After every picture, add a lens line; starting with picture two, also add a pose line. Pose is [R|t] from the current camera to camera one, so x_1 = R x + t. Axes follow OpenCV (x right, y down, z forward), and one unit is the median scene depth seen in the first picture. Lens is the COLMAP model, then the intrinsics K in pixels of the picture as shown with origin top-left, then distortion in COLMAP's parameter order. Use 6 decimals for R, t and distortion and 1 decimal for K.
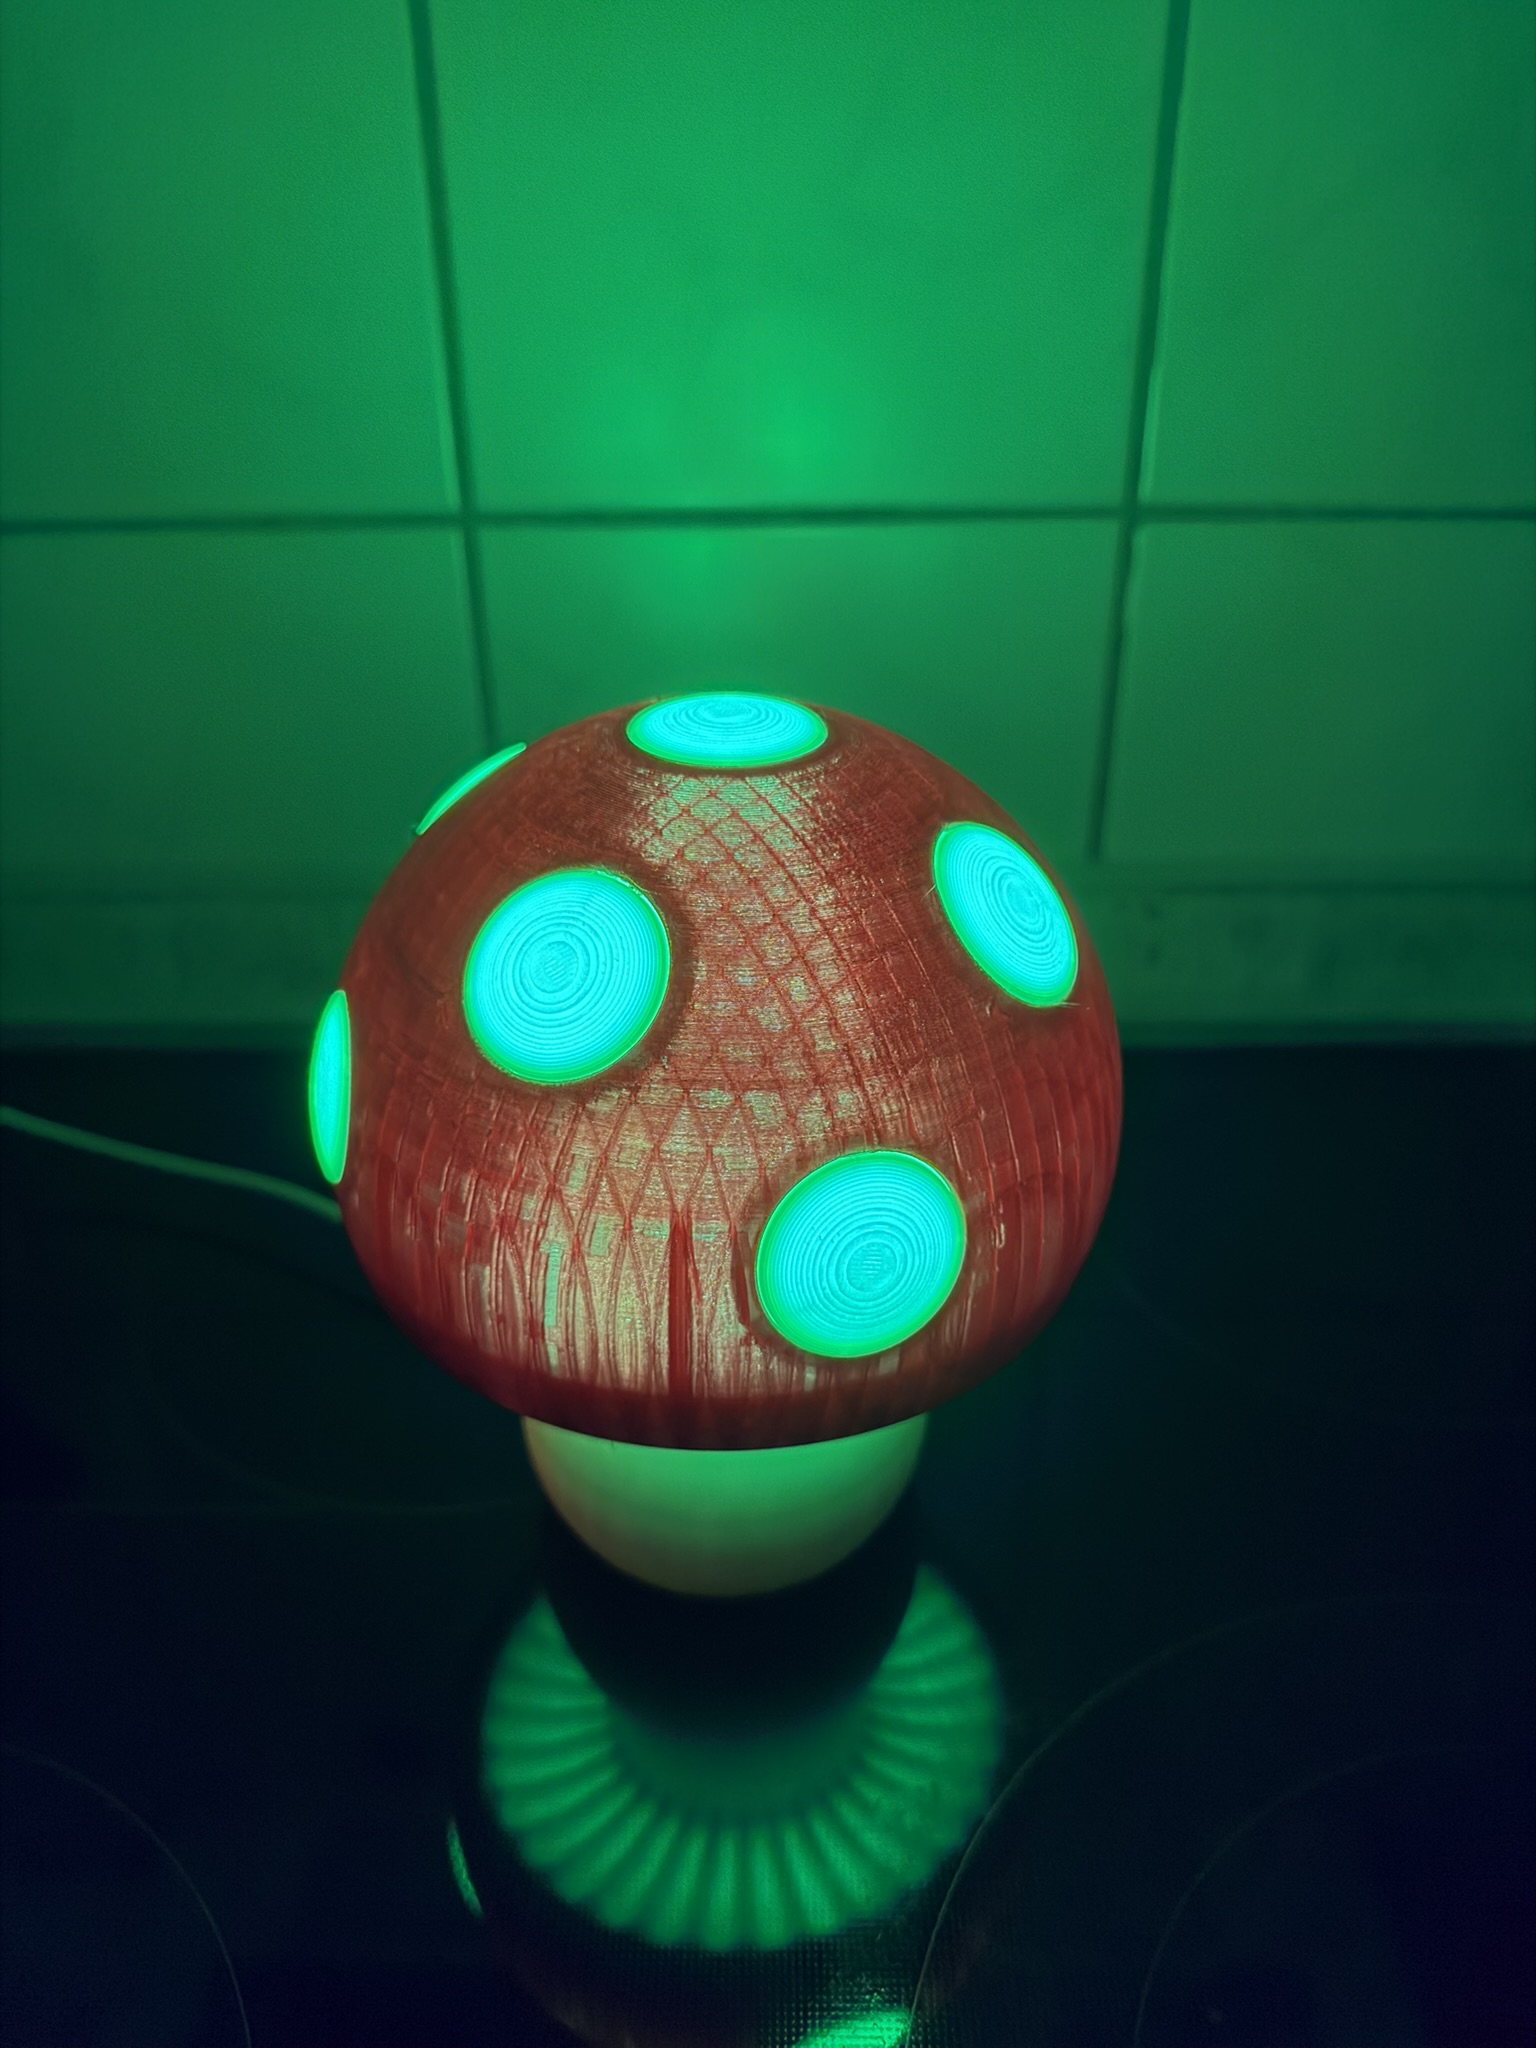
lens RADIAL K [[1487.7, 0, 768.0], [0, 1487.7, 1024.0], [0, 0, 1]] dist [0.002398, 0.001148]
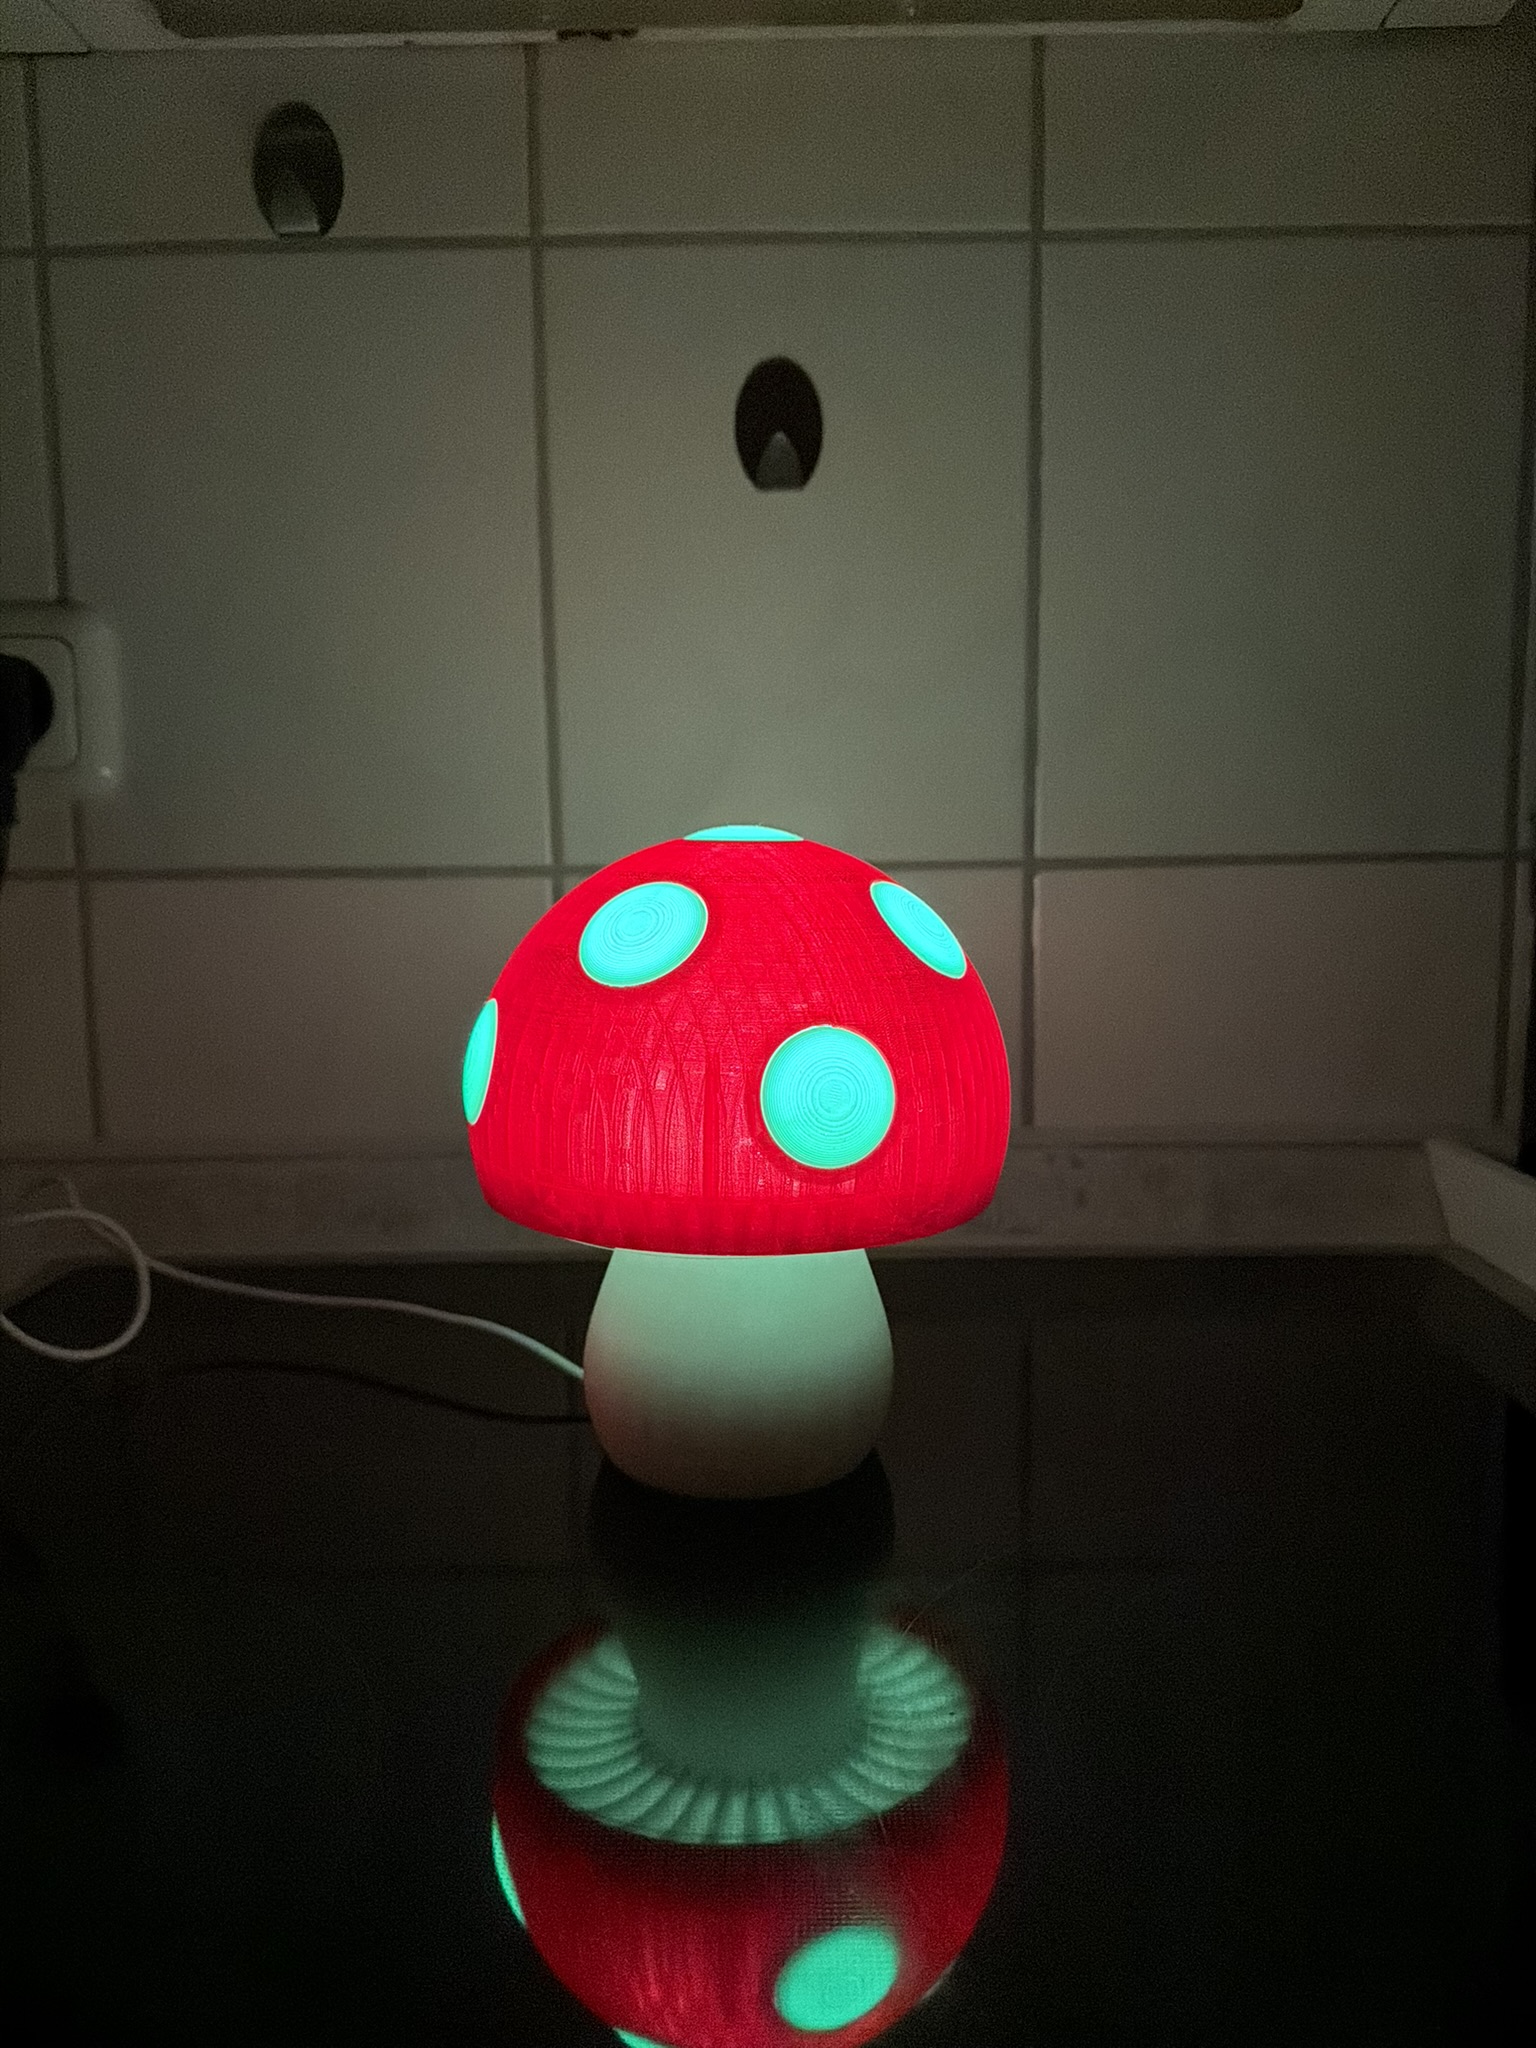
lens RADIAL K [[1487.7, 0, 768.0], [0, 1487.7, 1024.0], [0, 0, 1]] dist [0.002398, 0.001148]
pose [[0.999972, -0.004130, -0.006284, 0.009559], [0.001270, 0.916395, -0.400273, 0.687698], [0.007412, 0.400253, 0.916375, -0.445181]]
